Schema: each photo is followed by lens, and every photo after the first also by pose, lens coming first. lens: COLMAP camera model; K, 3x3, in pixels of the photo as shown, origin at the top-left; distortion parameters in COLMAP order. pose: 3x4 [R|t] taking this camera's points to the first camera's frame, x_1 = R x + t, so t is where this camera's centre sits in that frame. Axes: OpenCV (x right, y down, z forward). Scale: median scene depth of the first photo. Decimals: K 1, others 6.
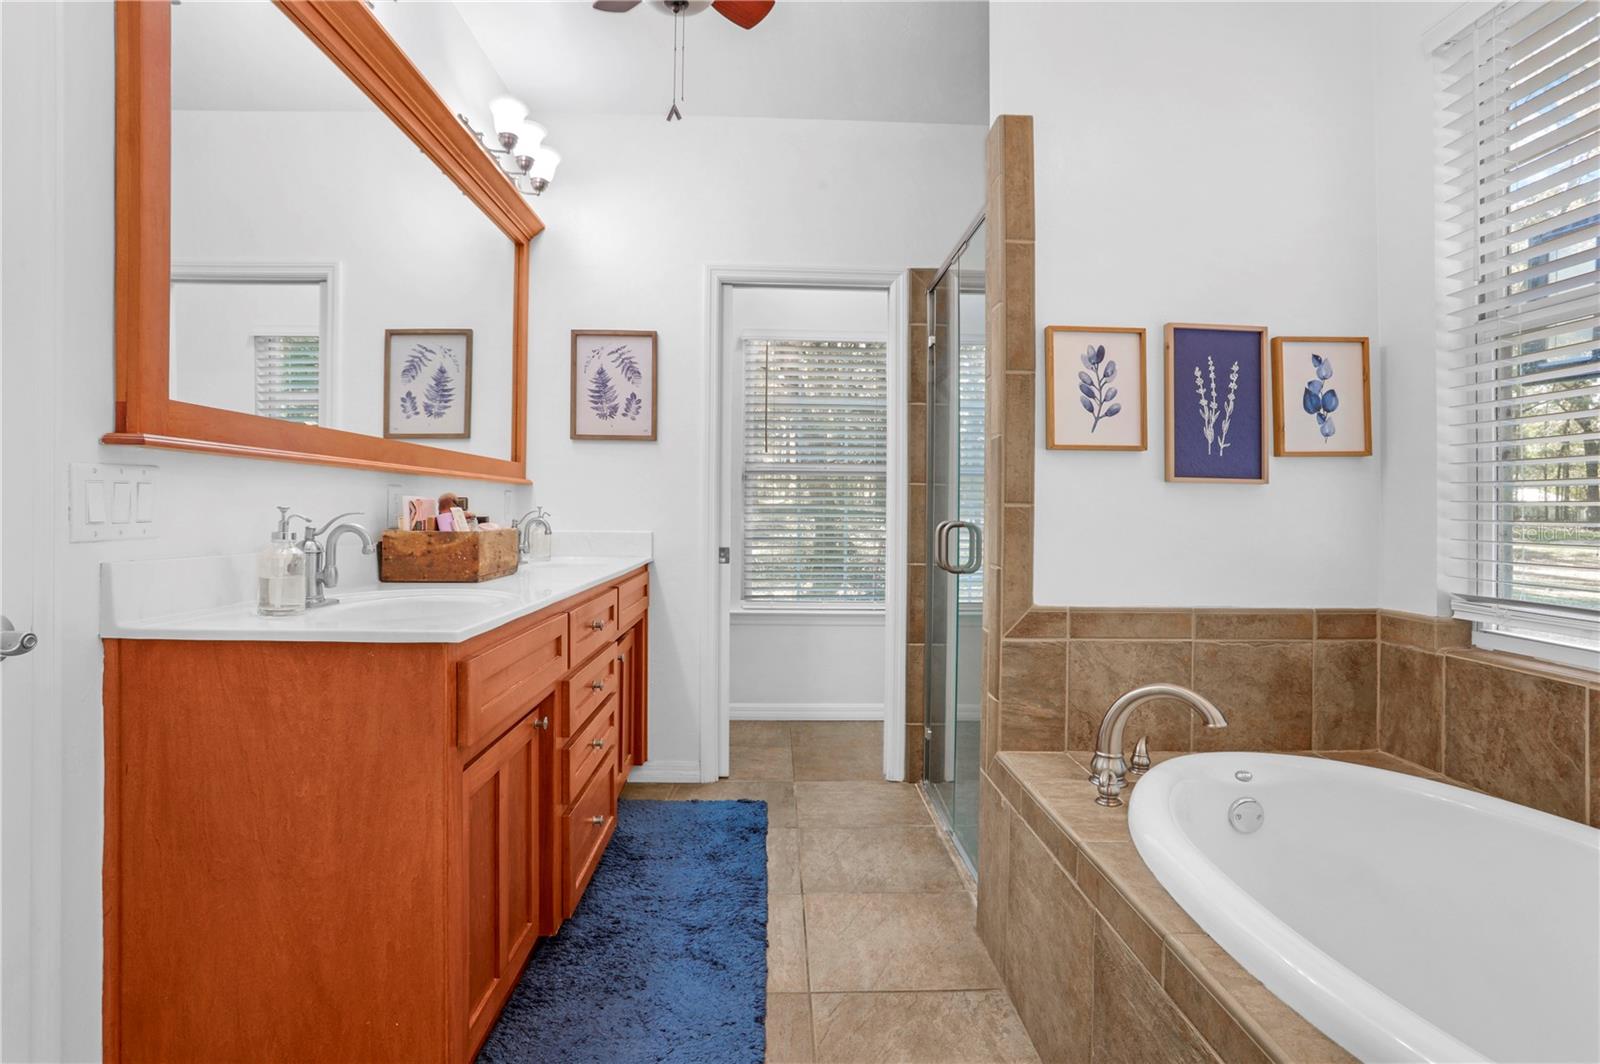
lens RADIAL K [[834.9, 0, 792.4], [0, 834.9, 513.7], [0, 0, 1]] dist [-0.114118, 0.062088]
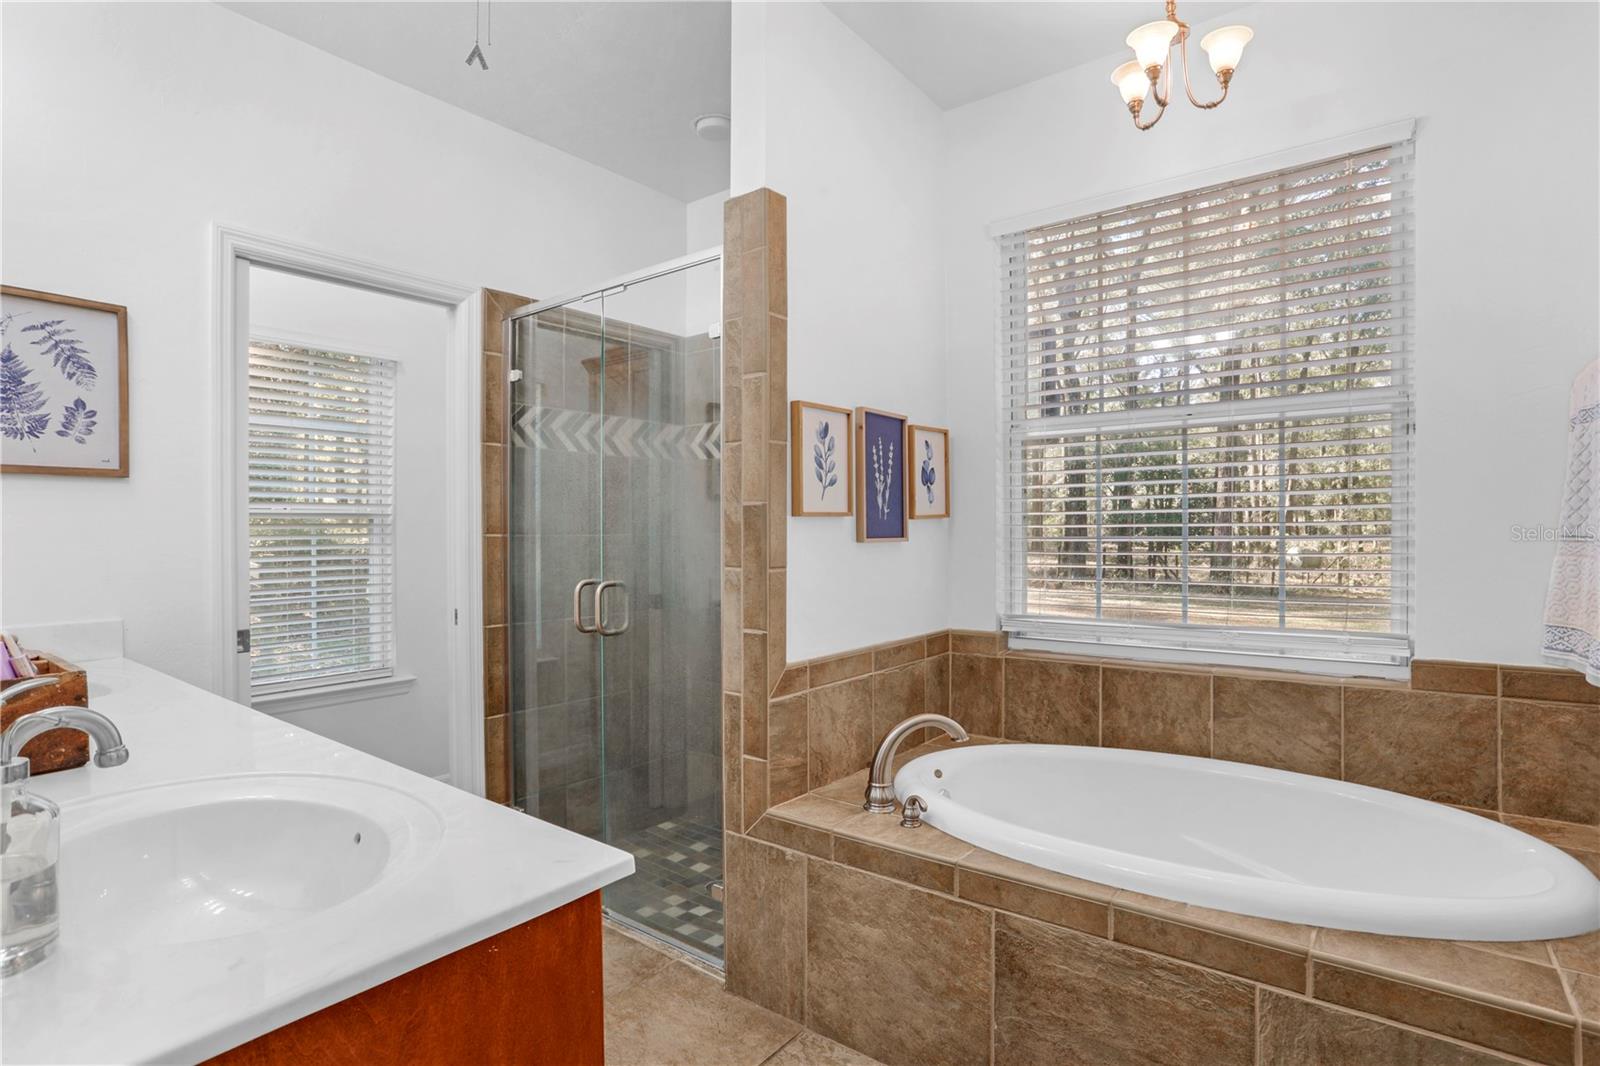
lens RADIAL K [[834.9, 0, 792.4], [0, 834.9, 514.7], [0, 0, 1]] dist [-0.114118, 0.062088]
pose [[0.605204, -0.008158, 0.796029, -0.364283], [0.018730, 0.999817, -0.003993, -0.049616], [-0.795850, 0.017326, 0.605246, 0.230718]]
